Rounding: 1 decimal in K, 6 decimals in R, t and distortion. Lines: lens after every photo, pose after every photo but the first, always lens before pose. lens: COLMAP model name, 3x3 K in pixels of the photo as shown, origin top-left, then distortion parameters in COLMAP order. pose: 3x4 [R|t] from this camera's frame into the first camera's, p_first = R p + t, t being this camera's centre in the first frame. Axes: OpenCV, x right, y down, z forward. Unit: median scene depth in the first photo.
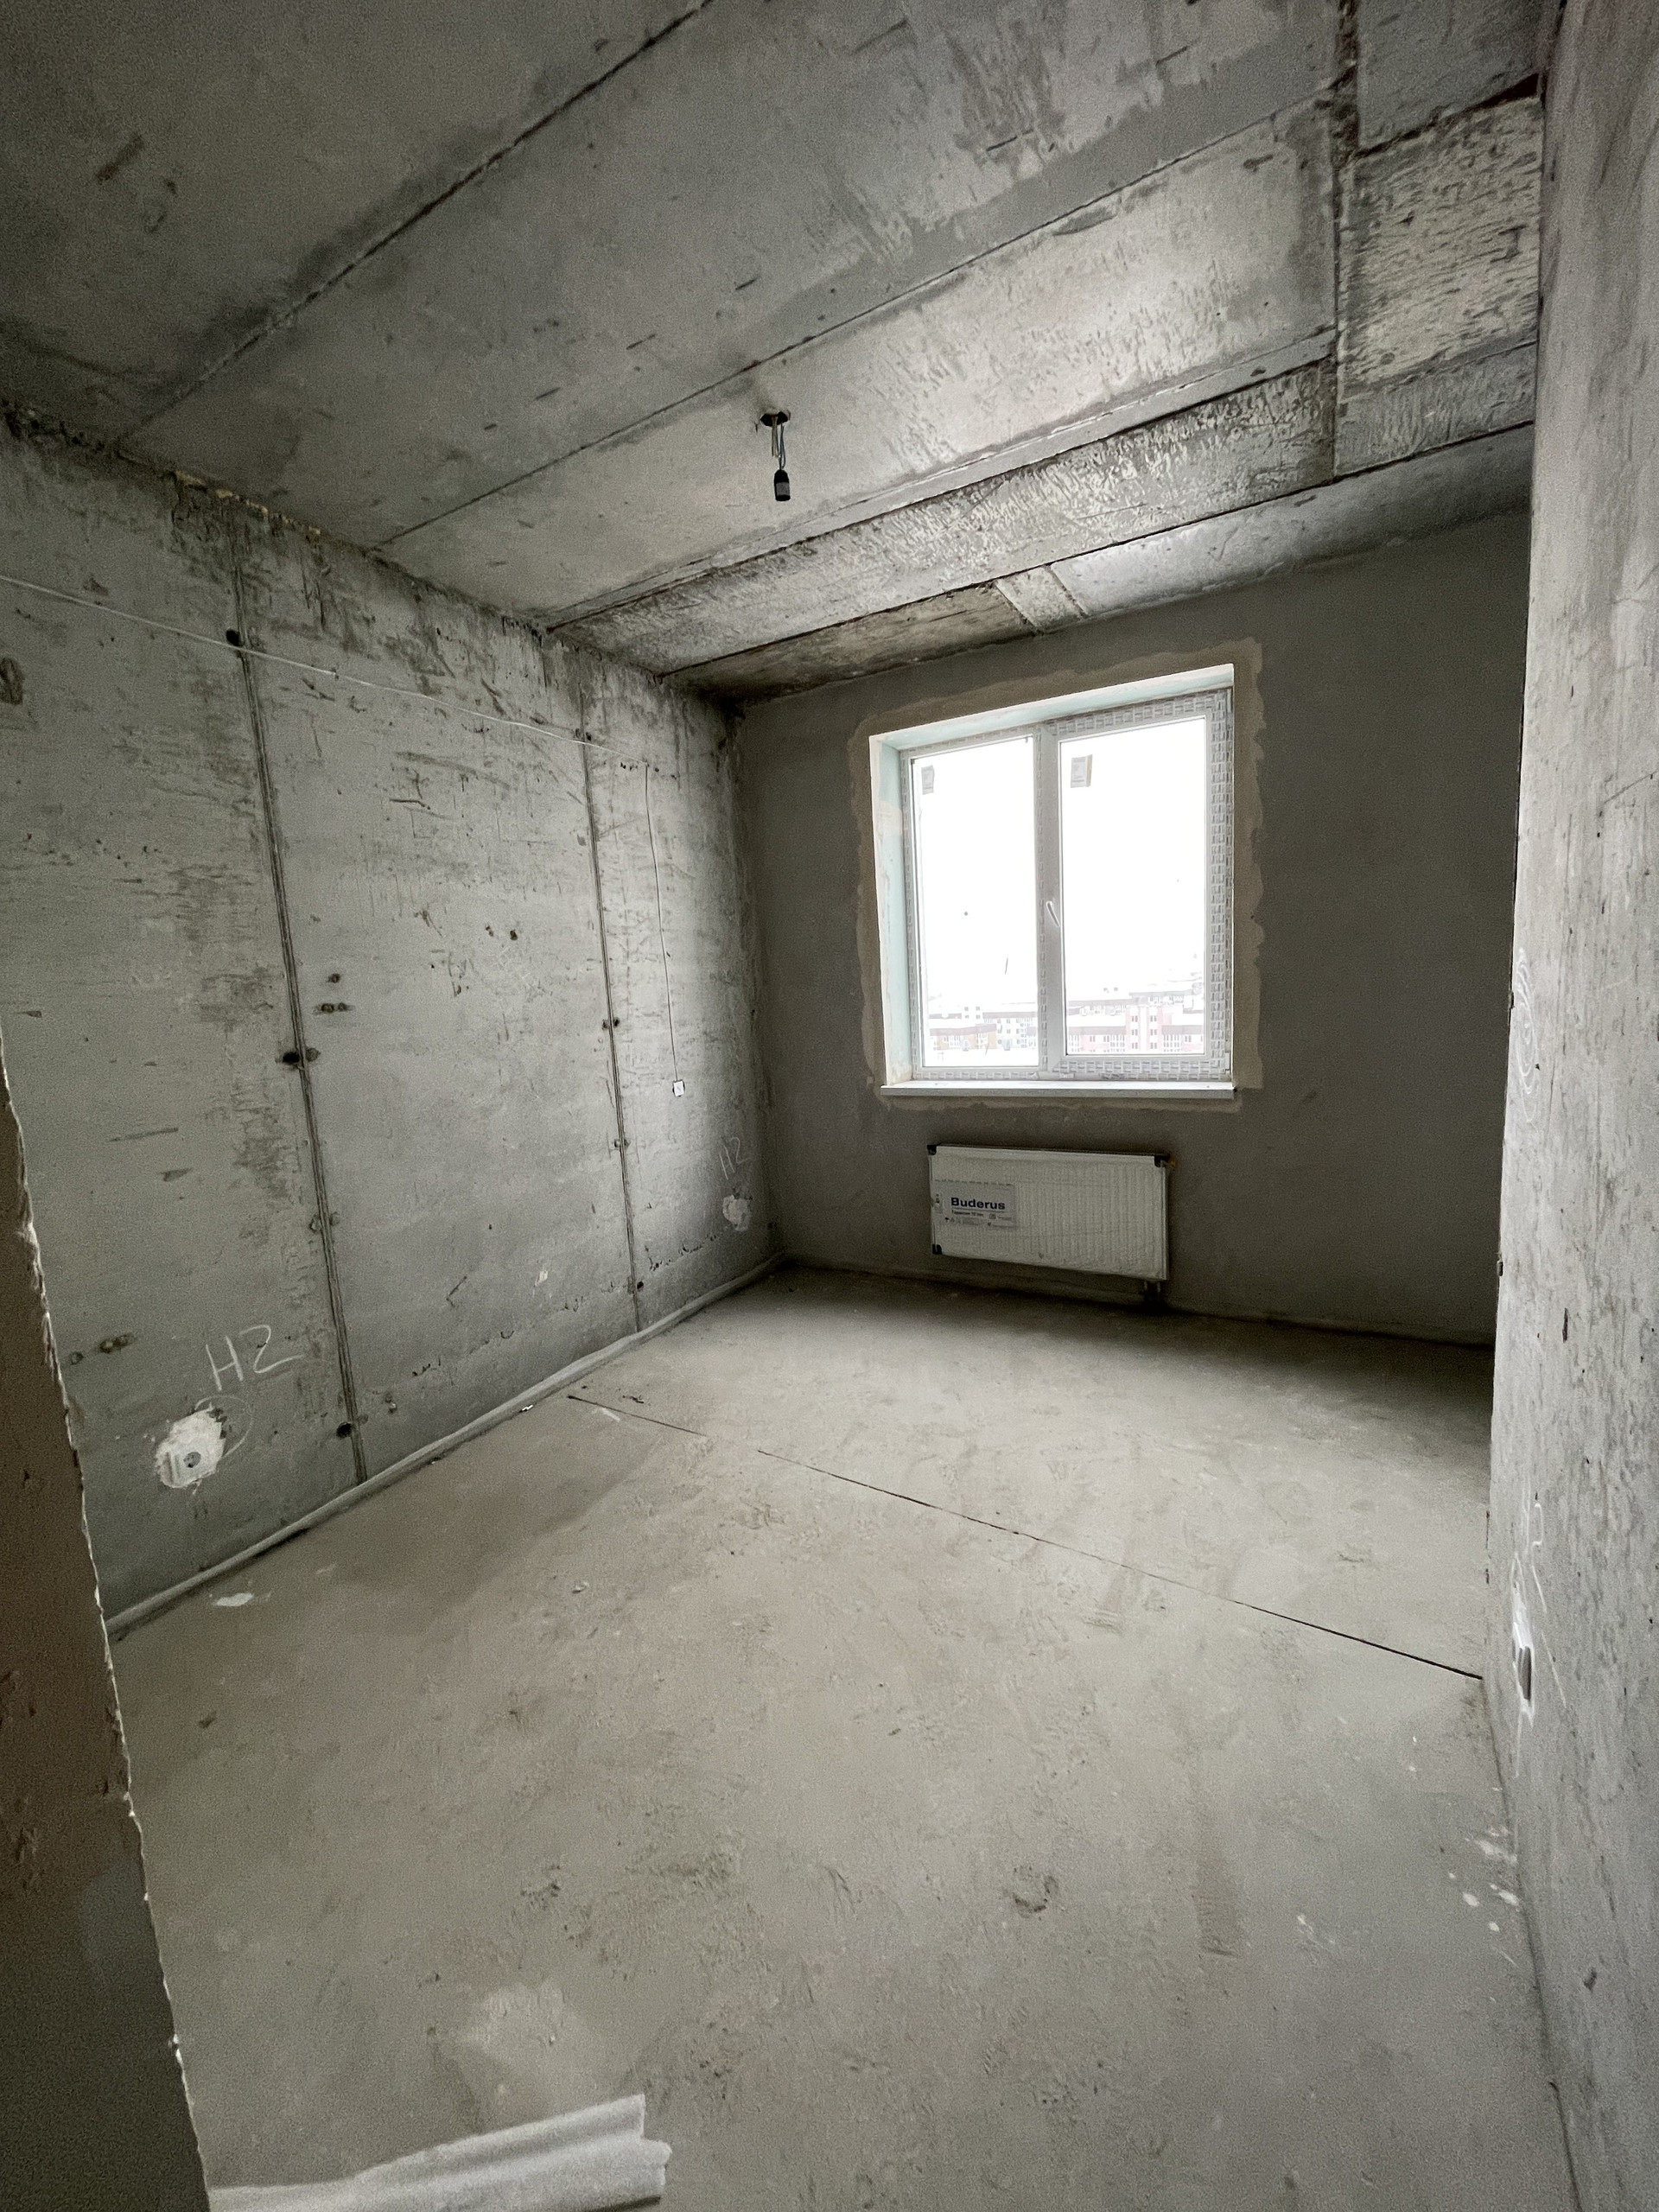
lens RADIAL K [[893.1, 0, 838.0], [0, 893.1, 1103.4], [0, 0, 1]] dist [0.000016, 0.000359]
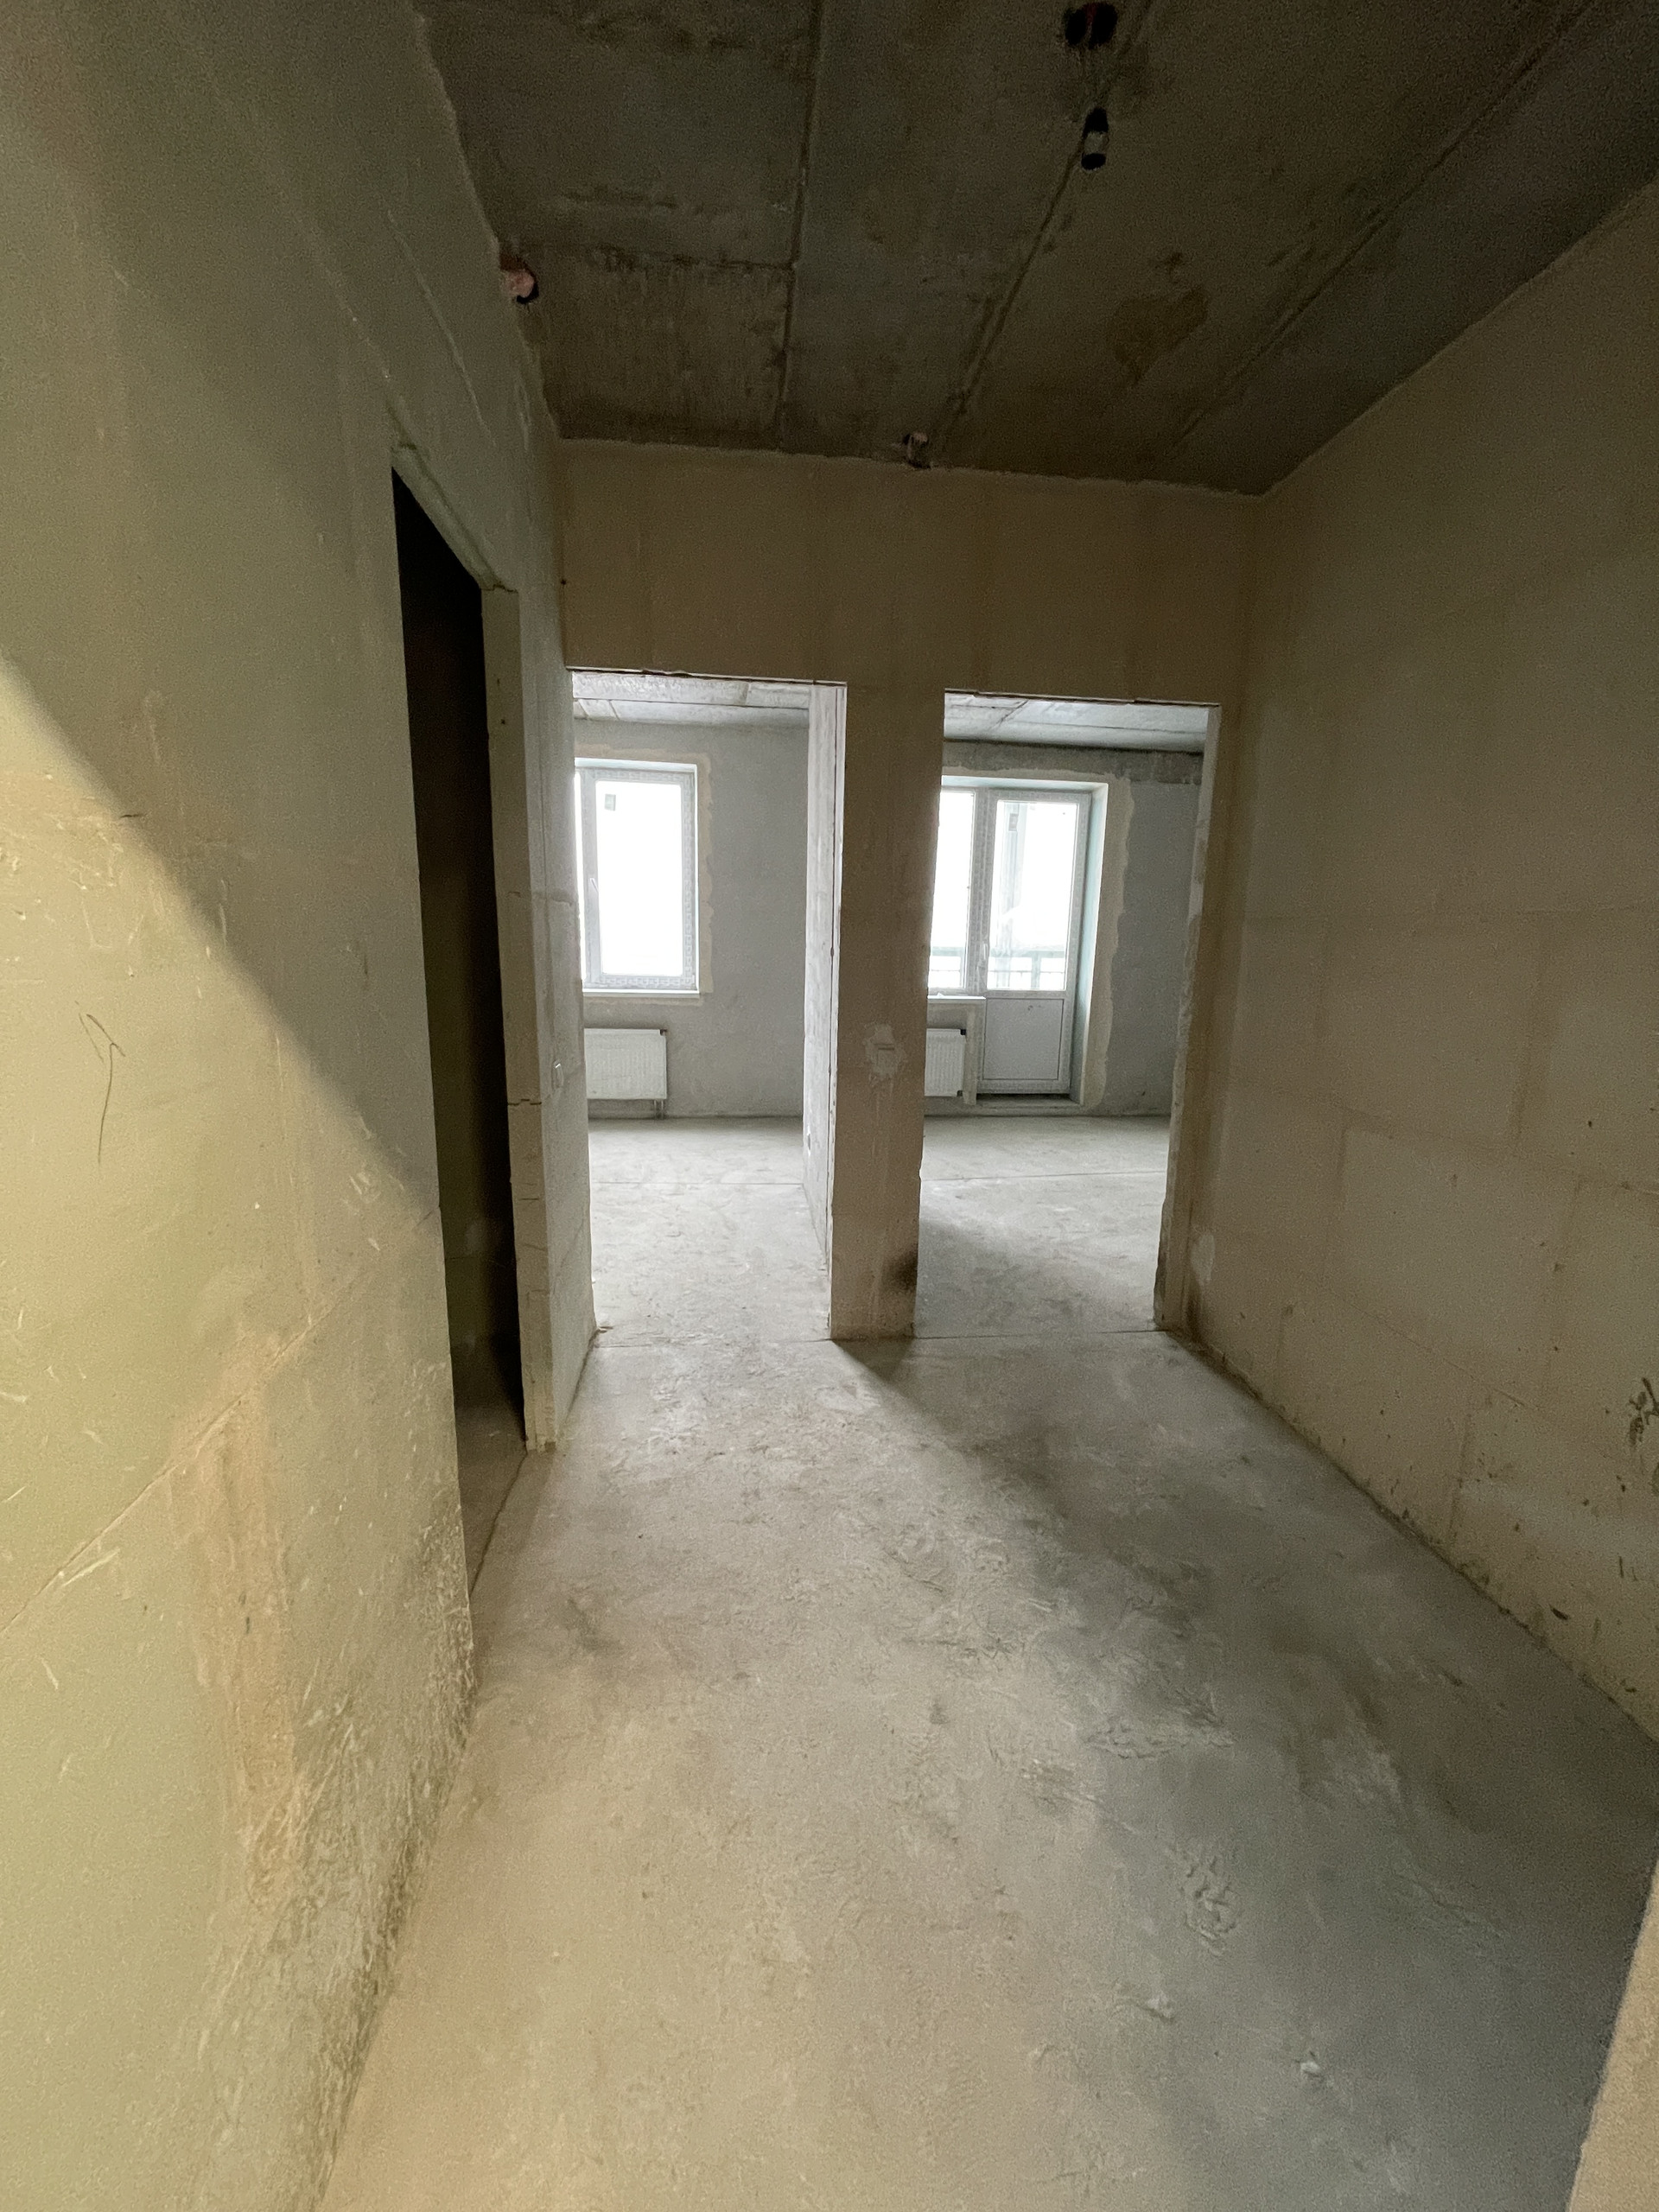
lens RADIAL K [[879.2, 0, 830.3], [0, 879.2, 1112.0], [0, 0, 1]] dist [0.000953, 0.000079]
pose [[0.810099, -0.046223, 0.584468, -0.432803], [0.010334, 0.997858, 0.064593, 0.119431], [-0.586202, -0.046287, 0.808842, -0.679077]]
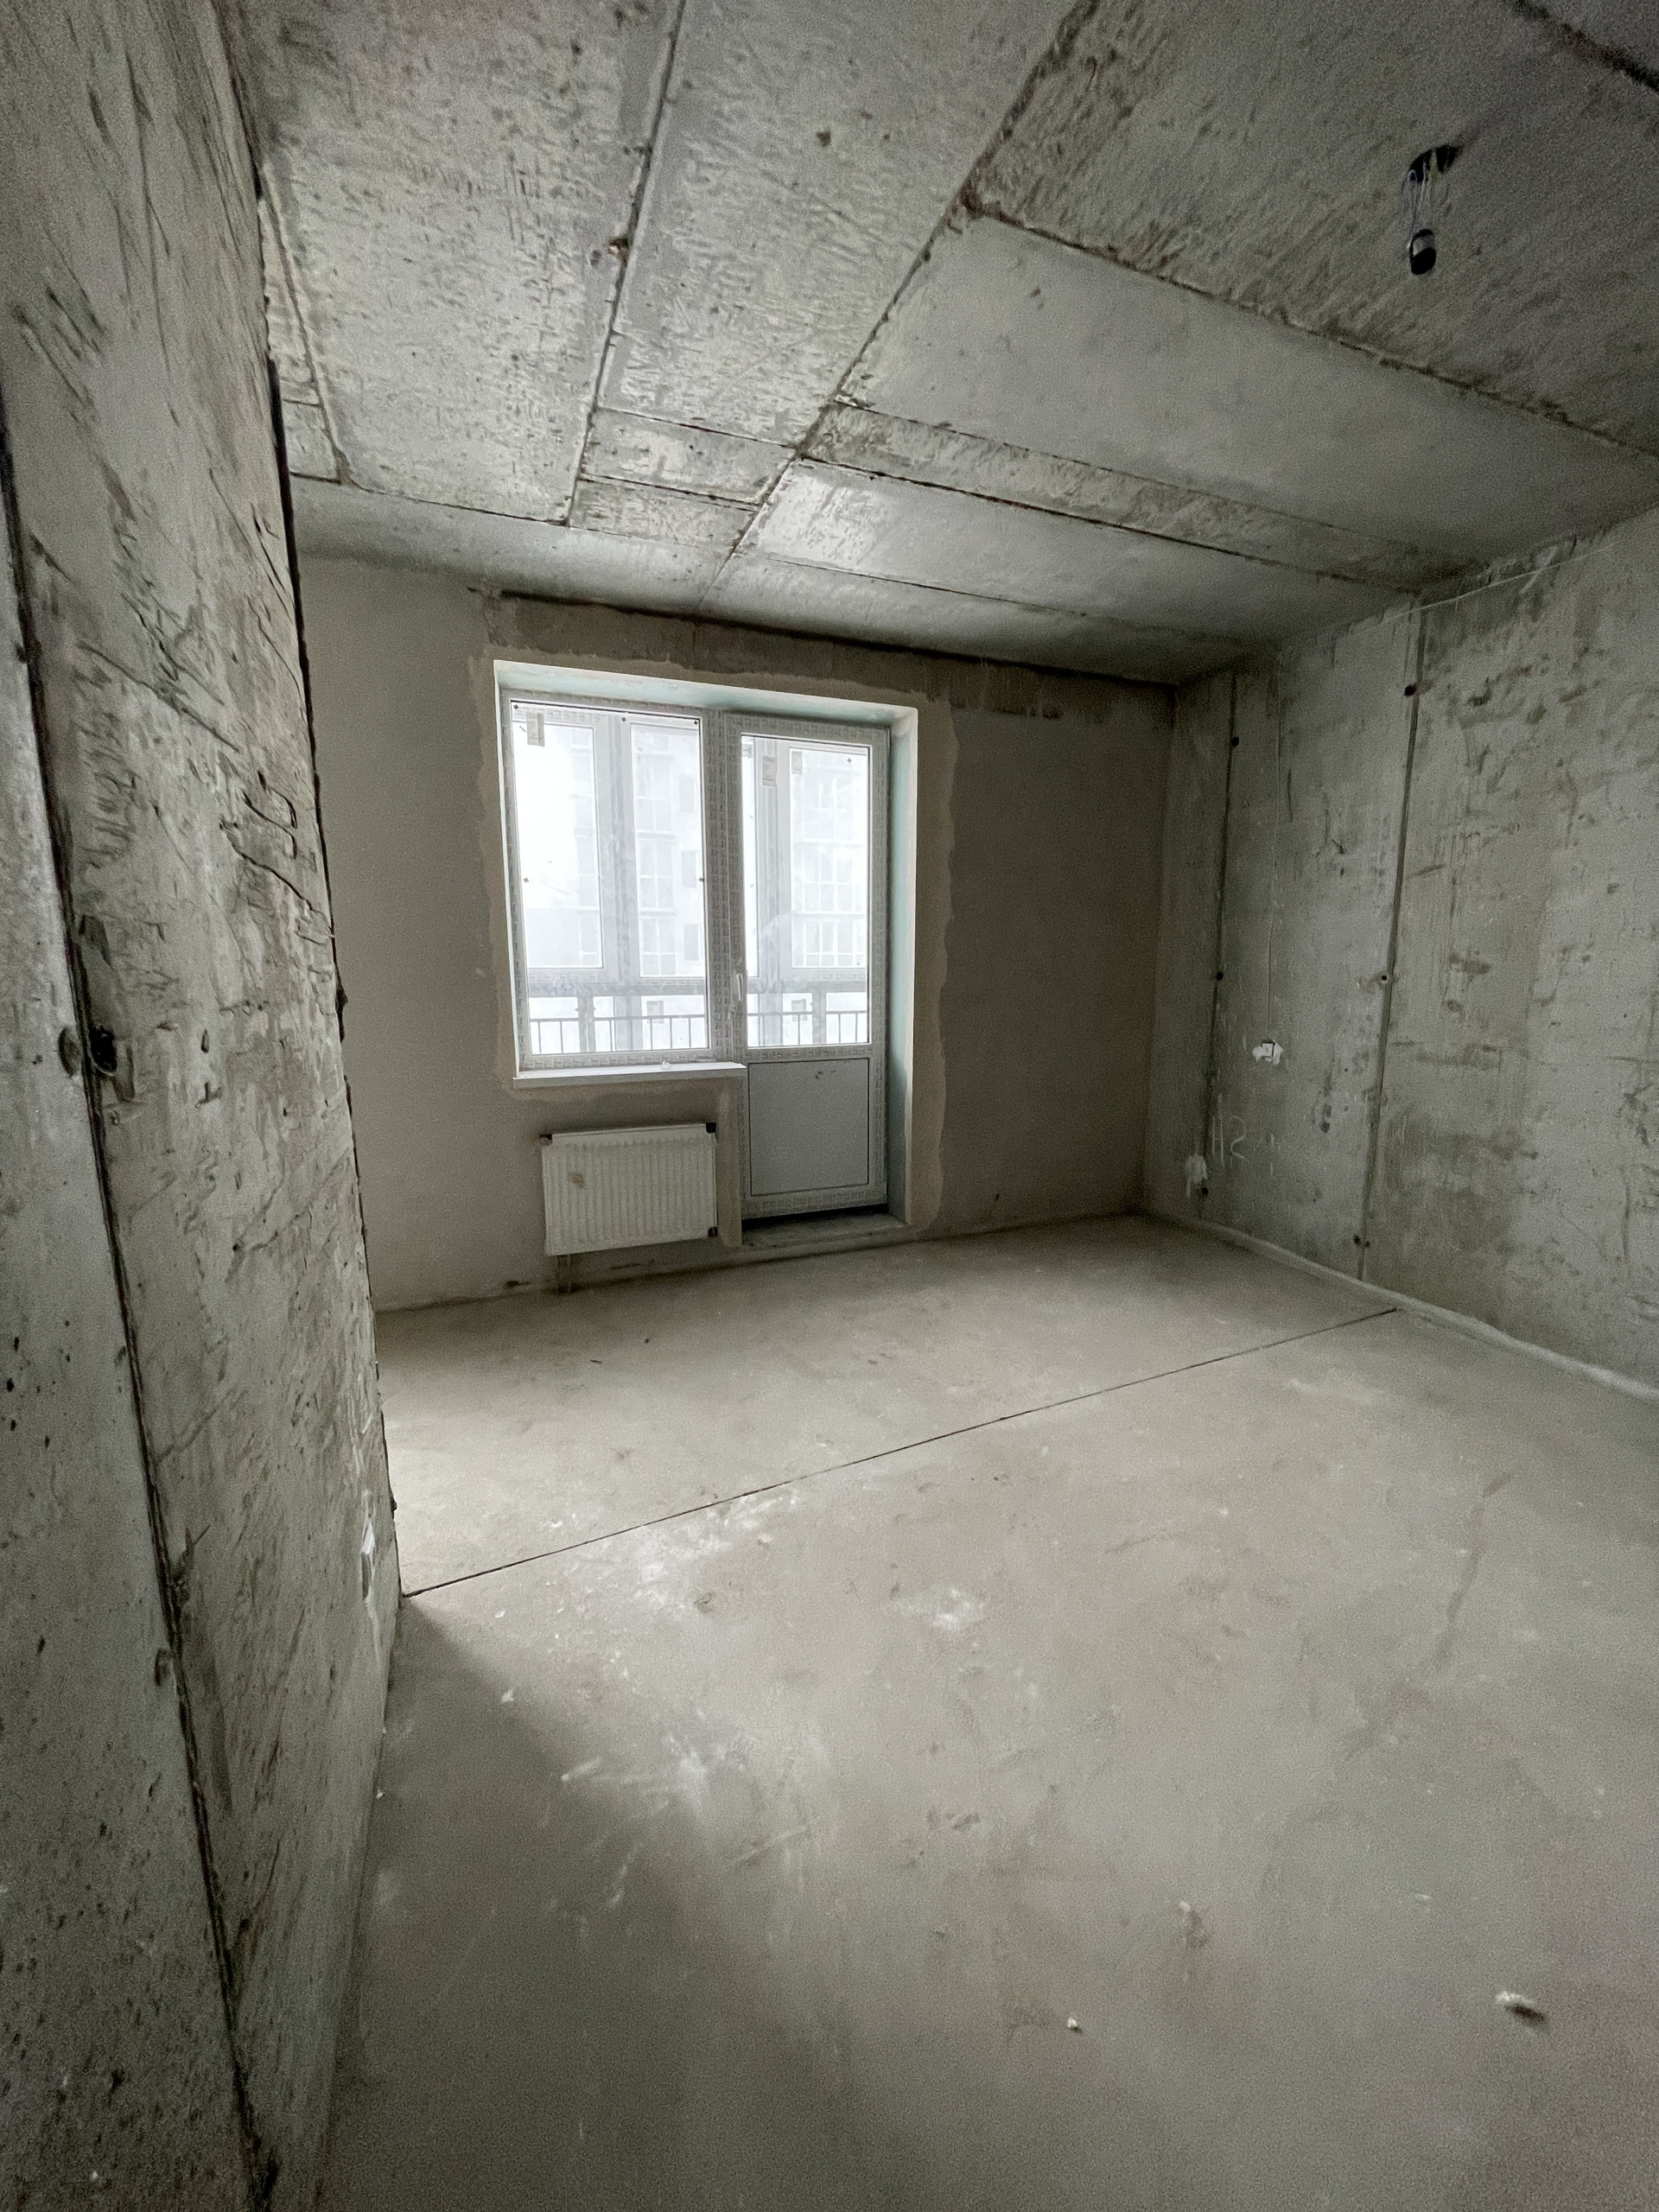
lens RADIAL K [[893.1, 0, 838.0], [0, 893.1, 1103.4], [0, 0, 1]] dist [0.000016, 0.000359]
pose [[0.630341, -0.070508, 0.773110, 0.175163], [0.069689, 0.996986, 0.034105, 0.013403], [-0.773184, 0.032379, 0.633355, -0.117377]]
